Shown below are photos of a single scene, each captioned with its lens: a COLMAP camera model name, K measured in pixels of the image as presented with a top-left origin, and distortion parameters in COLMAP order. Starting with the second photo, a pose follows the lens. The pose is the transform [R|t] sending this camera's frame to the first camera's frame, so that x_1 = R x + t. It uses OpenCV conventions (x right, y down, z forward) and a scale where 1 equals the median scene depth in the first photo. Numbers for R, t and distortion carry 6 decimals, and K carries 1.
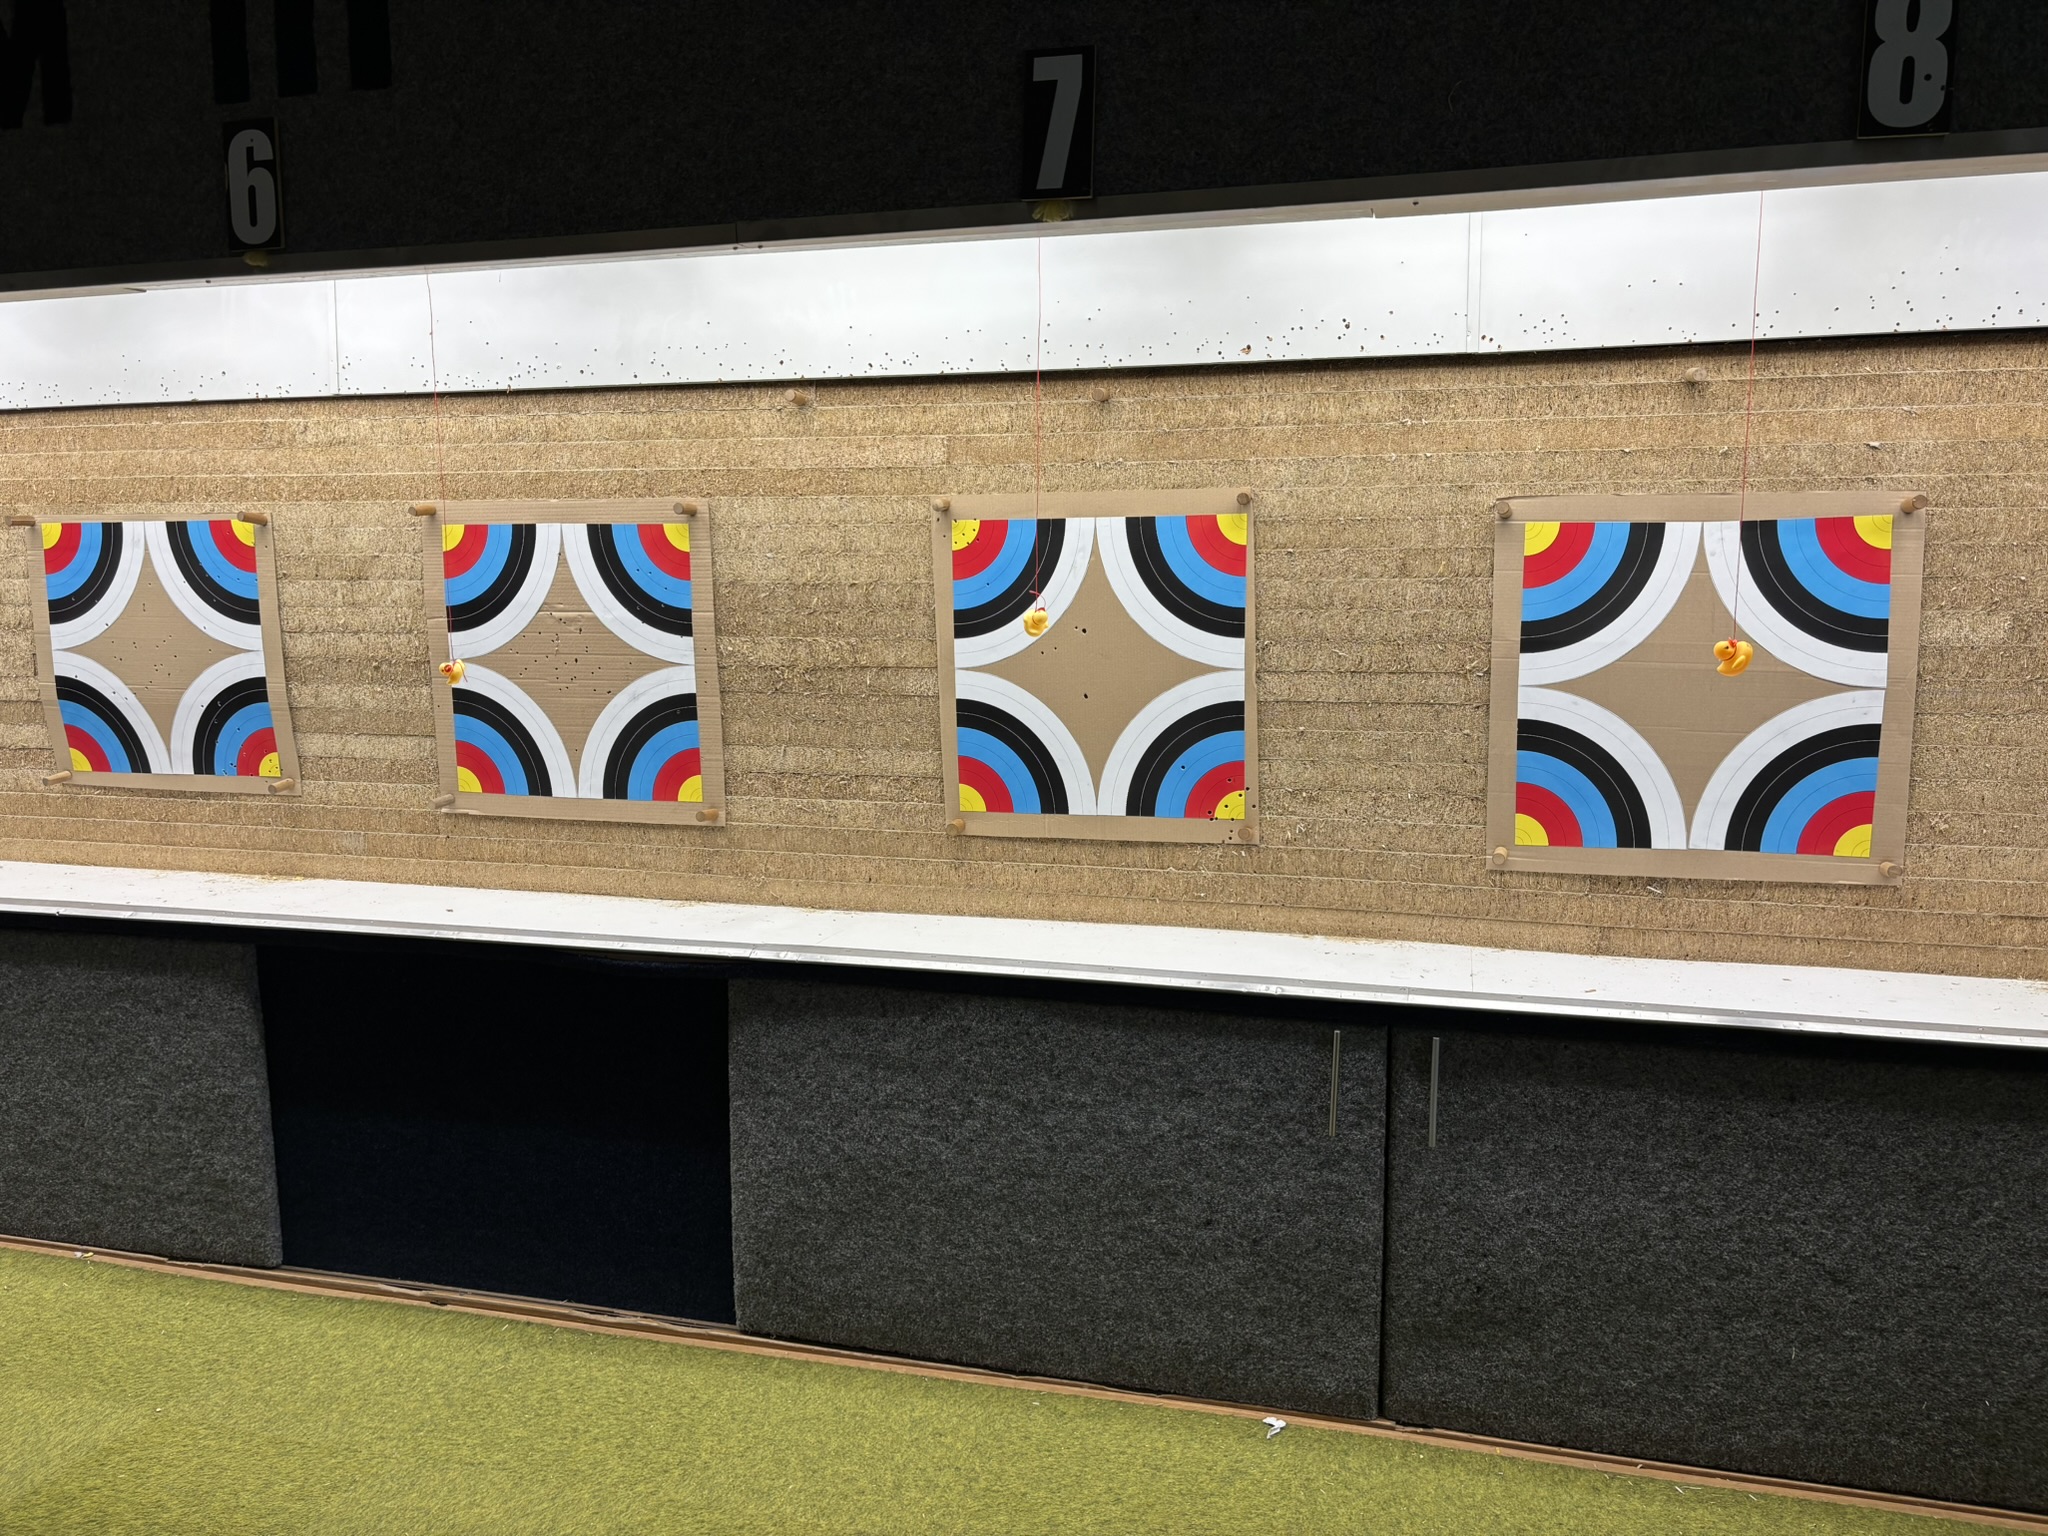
lens RADIAL K [[1549.3, 0, 1024.0], [0, 1549.3, 768.0], [0, 0, 1]] dist [0.043475, -0.043338]
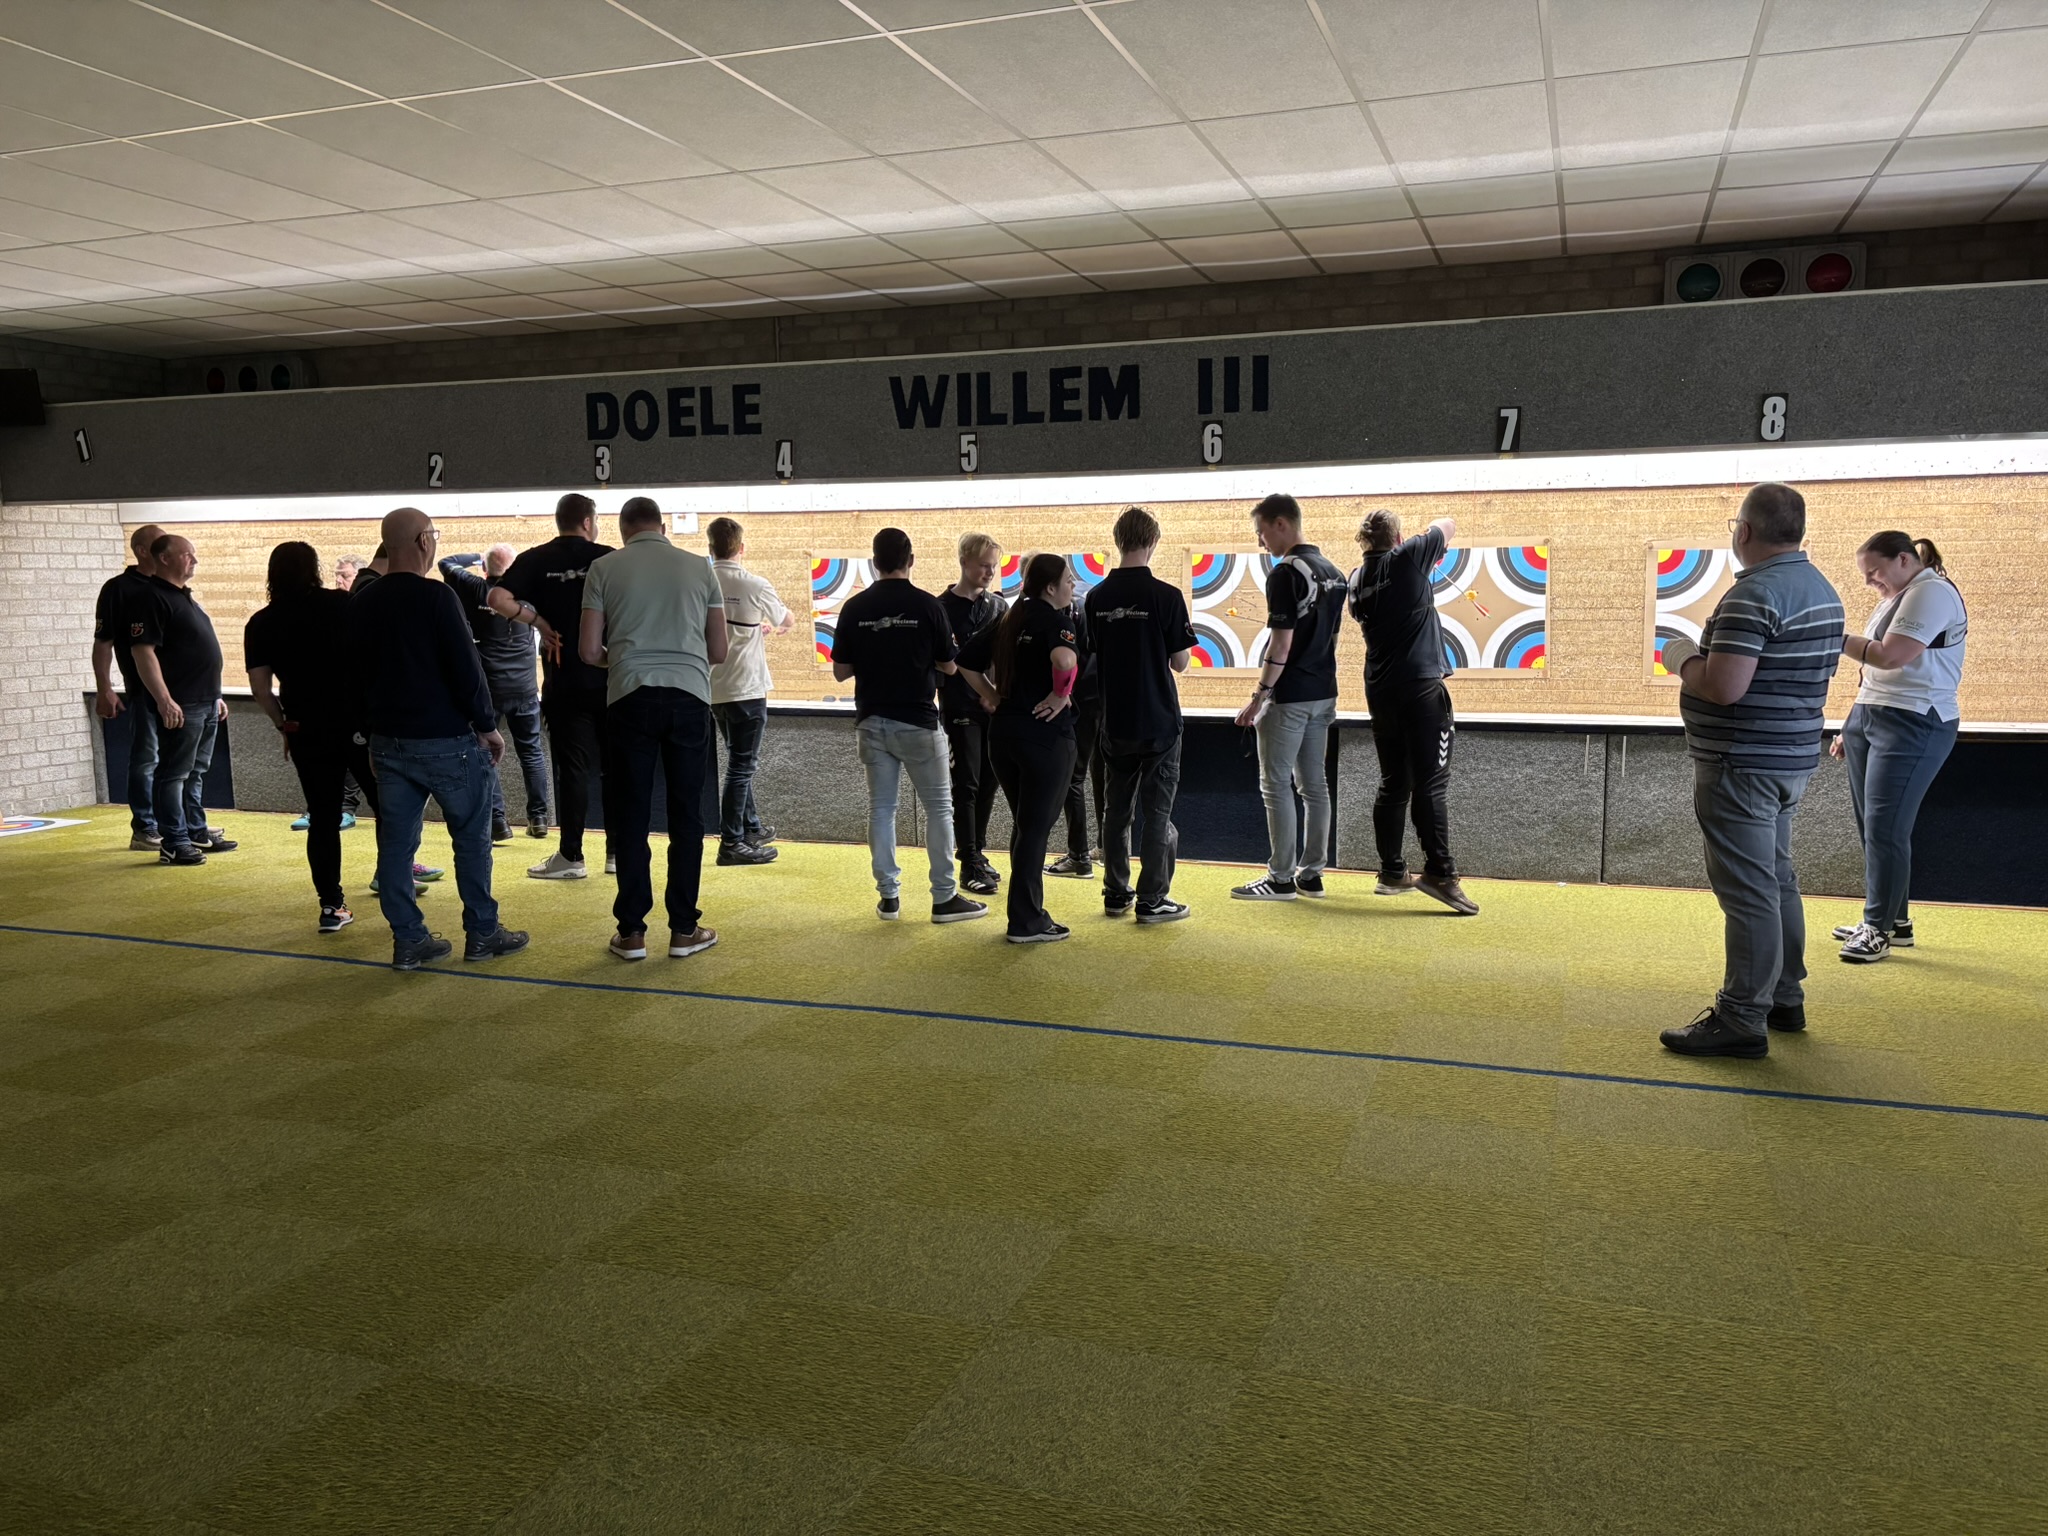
lens RADIAL K [[1549.3, 0, 1024.0], [0, 1549.3, 768.0], [0, 0, 1]] dist [0.043475, -0.043338]
pose [[0.997210, 0.001592, -0.074632, -0.516738], [-0.001378, 0.999995, 0.002919, 0.192218], [0.074636, -0.002808, 0.997207, -1.604248]]
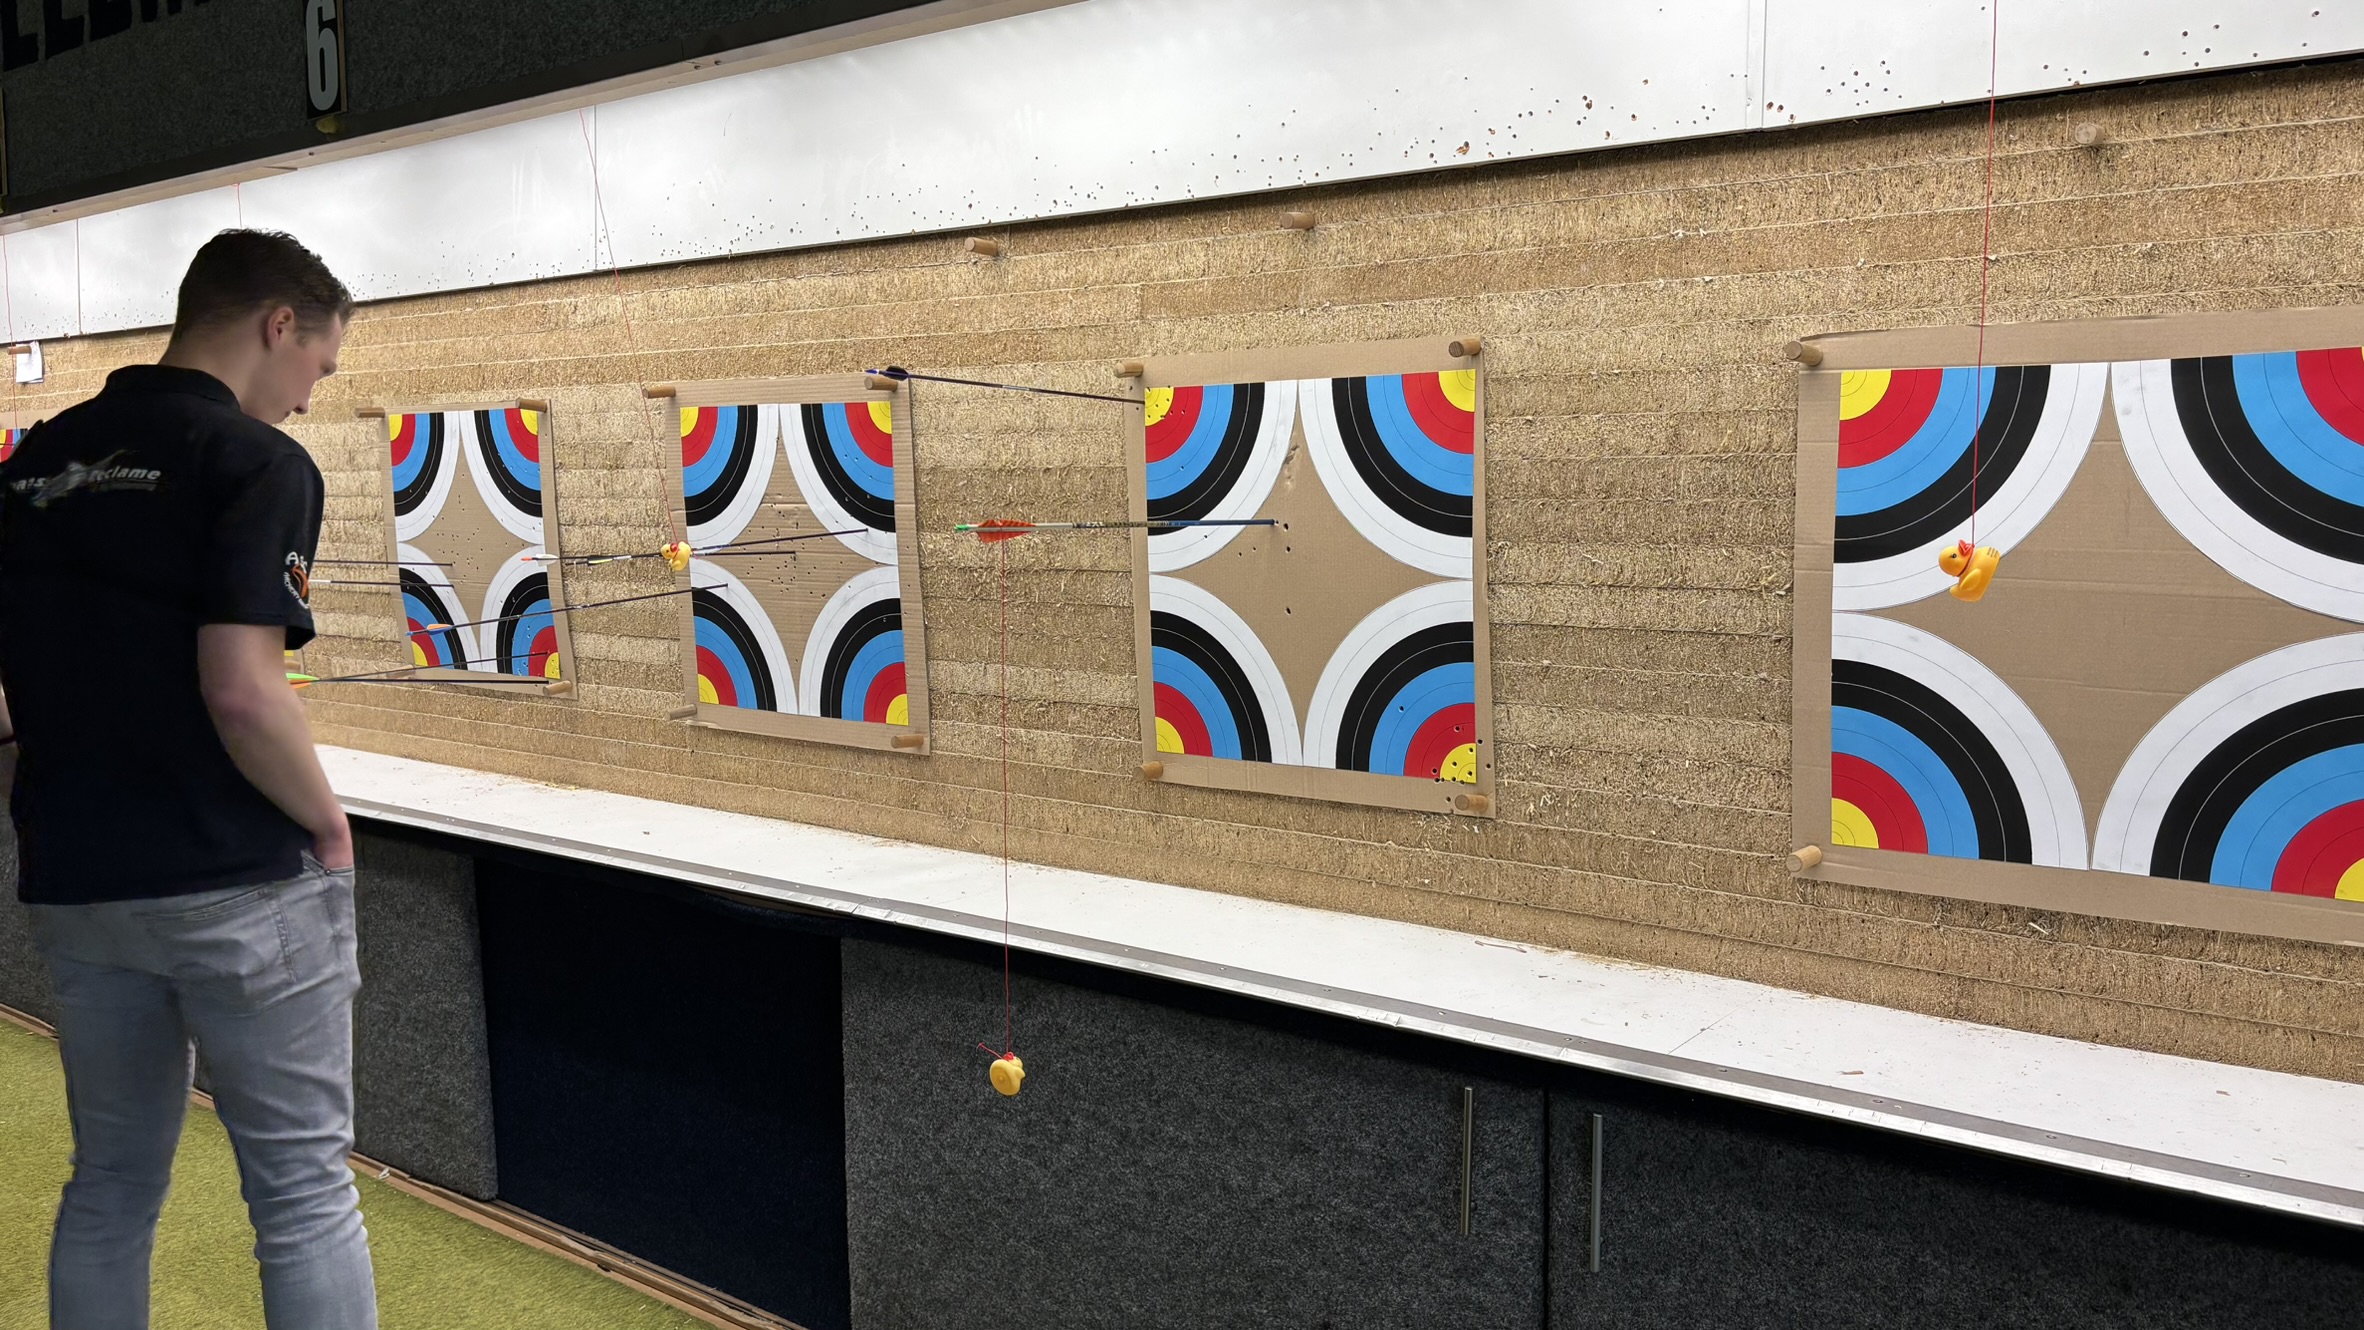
lens RADIAL K [[1779.4, 0, 1181.3], [0, 1779.4, 651.5], [0, 0, 1]] dist [0.027146, -0.006542]
pose [[0.930219, 0.031359, -0.365662, 0.325166], [-0.039048, 0.999144, -0.013652, -0.012646], [0.364921, 0.026978, 0.930648, 0.161850]]
